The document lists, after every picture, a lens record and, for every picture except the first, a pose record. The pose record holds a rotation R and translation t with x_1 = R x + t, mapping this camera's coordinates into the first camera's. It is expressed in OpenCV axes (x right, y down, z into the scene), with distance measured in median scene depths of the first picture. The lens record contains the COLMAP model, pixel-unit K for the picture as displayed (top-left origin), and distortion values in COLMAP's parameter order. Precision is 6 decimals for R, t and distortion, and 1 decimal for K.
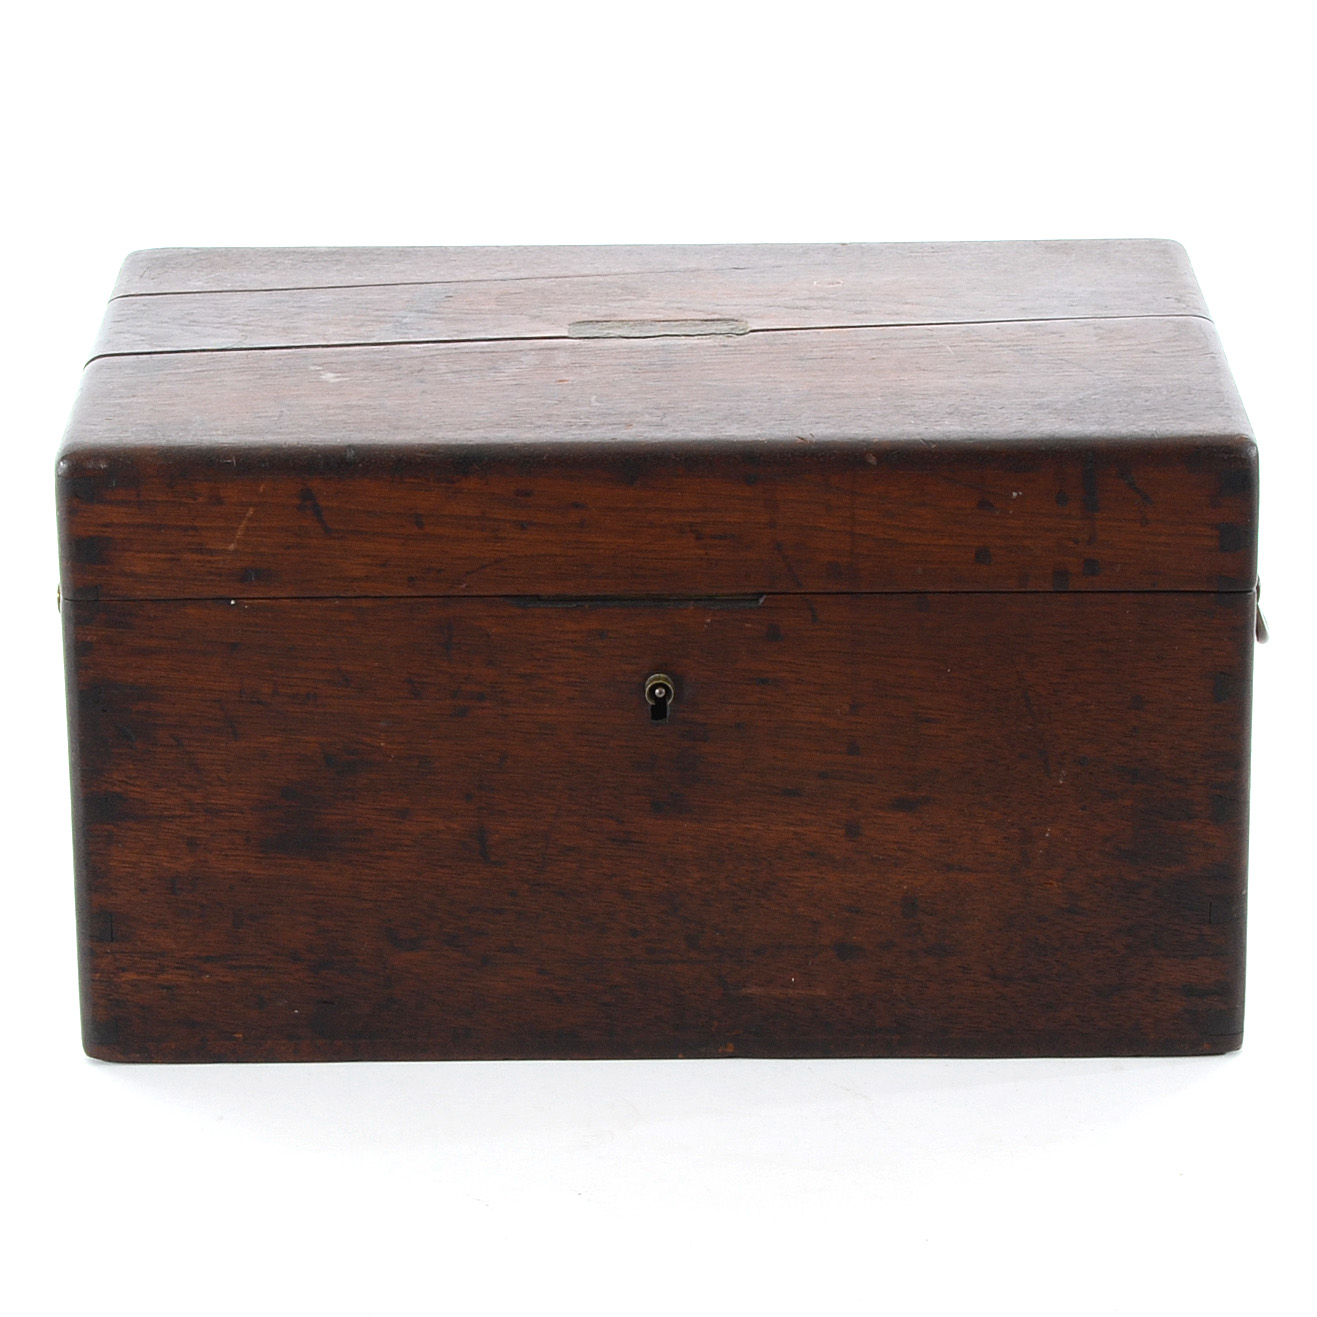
lens RADIAL K [[4219.7, 0, 658.9], [0, 4219.7, 658.6], [0, 0, 1]] dist [0.075004, 0.000000]
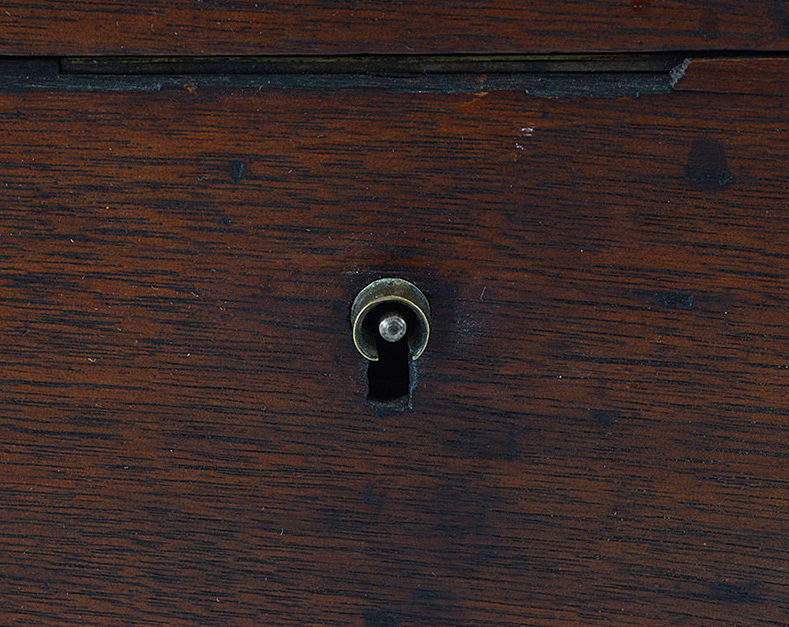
lens RADIAL K [[2035.7, 0, 394.5], [0, 2035.7, 313.7], [0, 0, 1]] dist [-0.104935, 0.000000]
pose [[0.999920, 0.007550, 0.010151, -0.001360], [-0.007563, 0.999971, 0.001258, 0.006533], [-0.010142, -0.001335, 0.999948, 0.820264]]
